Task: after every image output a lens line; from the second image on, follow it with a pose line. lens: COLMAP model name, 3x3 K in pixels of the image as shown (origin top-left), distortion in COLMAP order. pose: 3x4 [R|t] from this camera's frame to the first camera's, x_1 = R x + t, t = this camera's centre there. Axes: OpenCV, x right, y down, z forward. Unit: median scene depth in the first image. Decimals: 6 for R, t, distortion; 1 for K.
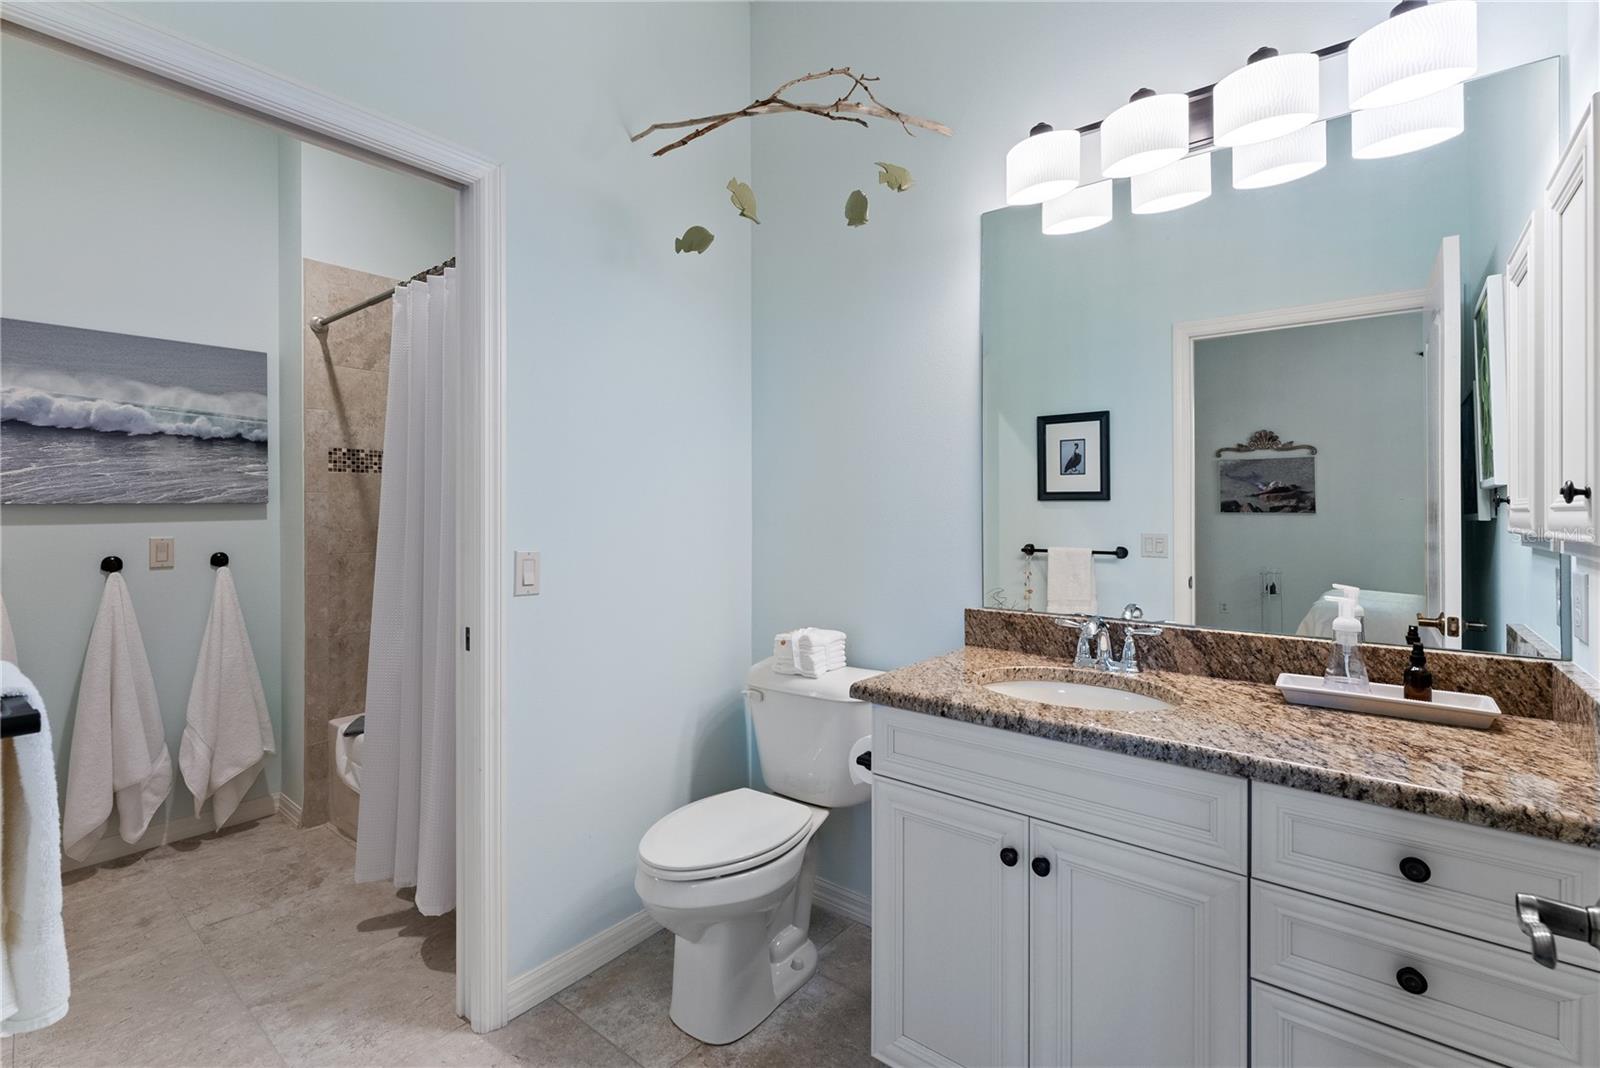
lens RADIAL K [[694.2, 0, 799.7], [0, 694.2, 521.8], [0, 0, 1]] dist [0.000002, 0.000006]
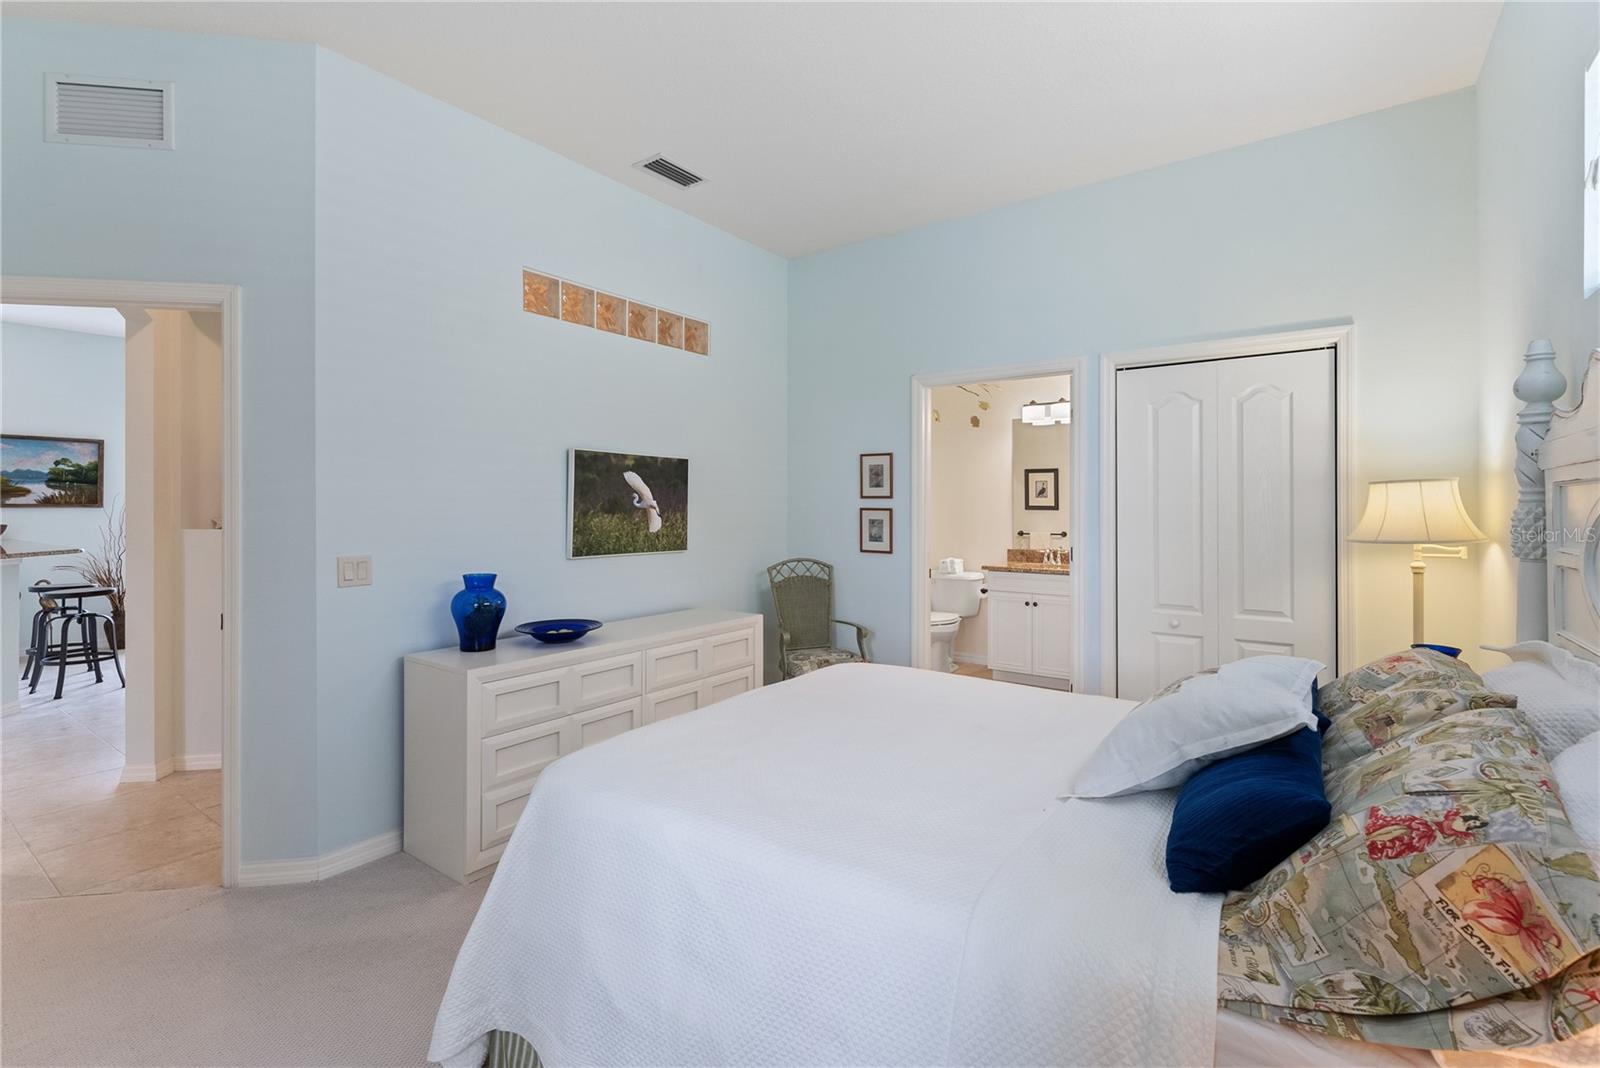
lens RADIAL K [[694.2, 0, 801.4], [0, 694.2, 524.4], [0, 0, 1]] dist [0.000002, 0.000006]
pose [[0.998979, -0.002184, 0.045131, -0.446667], [0.001904, 0.999979, 0.006237, -0.001785], [-0.045144, -0.006145, 0.998962, -1.113214]]
